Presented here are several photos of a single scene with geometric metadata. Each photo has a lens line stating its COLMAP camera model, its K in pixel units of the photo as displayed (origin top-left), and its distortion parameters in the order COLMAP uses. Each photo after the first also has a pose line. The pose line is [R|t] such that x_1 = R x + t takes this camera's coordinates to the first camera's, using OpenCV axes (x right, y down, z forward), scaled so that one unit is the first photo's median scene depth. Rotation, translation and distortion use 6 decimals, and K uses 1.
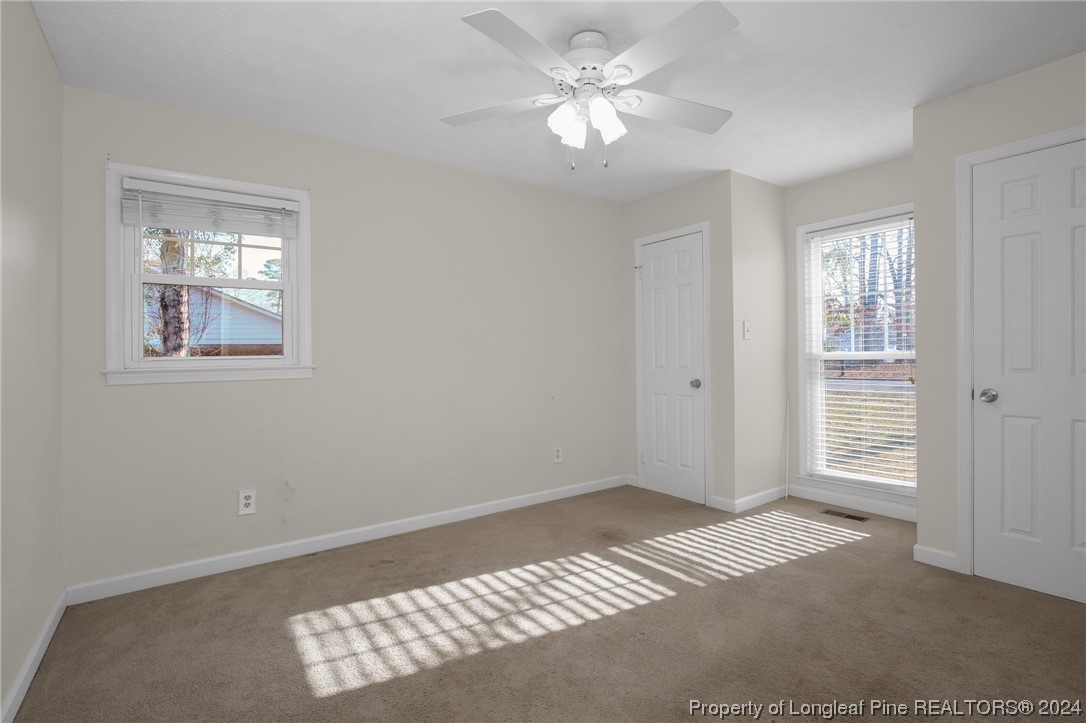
lens RADIAL K [[506.3, 0, 550.7], [0, 506.3, 354.1], [0, 0, 1]] dist [-0.025923, -0.000172]
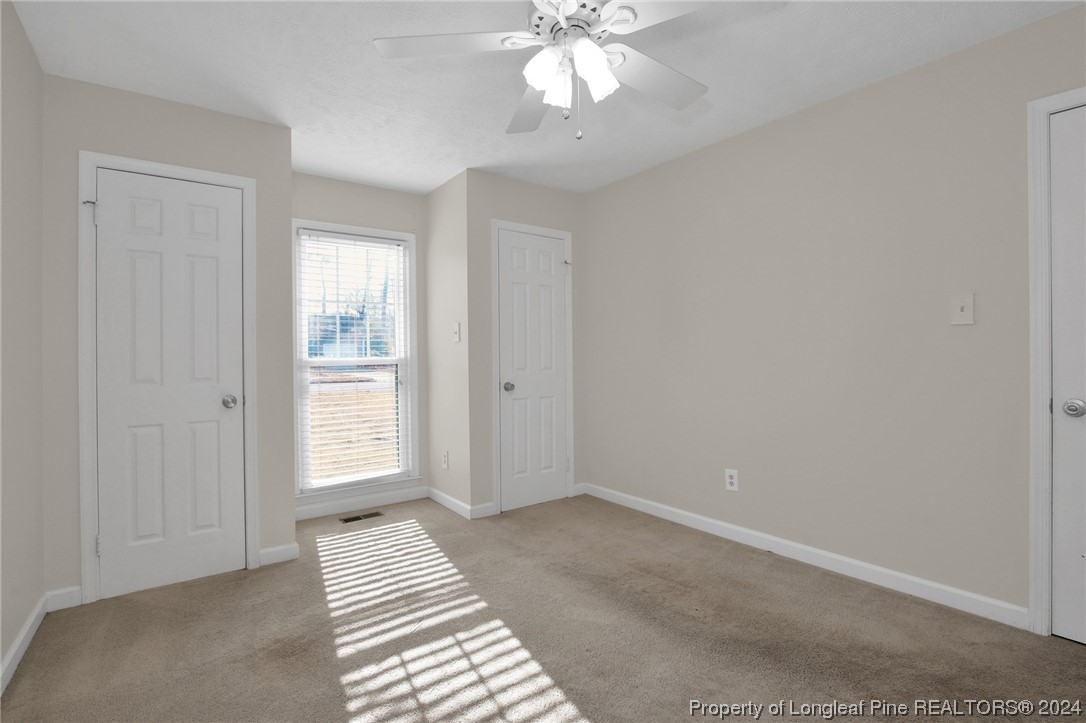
lens RADIAL K [[506.3, 0, 550.7], [0, 506.3, 354.1], [0, 0, 1]] dist [-0.025923, -0.000172]
pose [[0.002582, 0.017295, 0.999847, -0.514317], [0.008032, 0.999818, -0.017315, 0.010726], [-0.999964, 0.008076, 0.002442, 0.698120]]
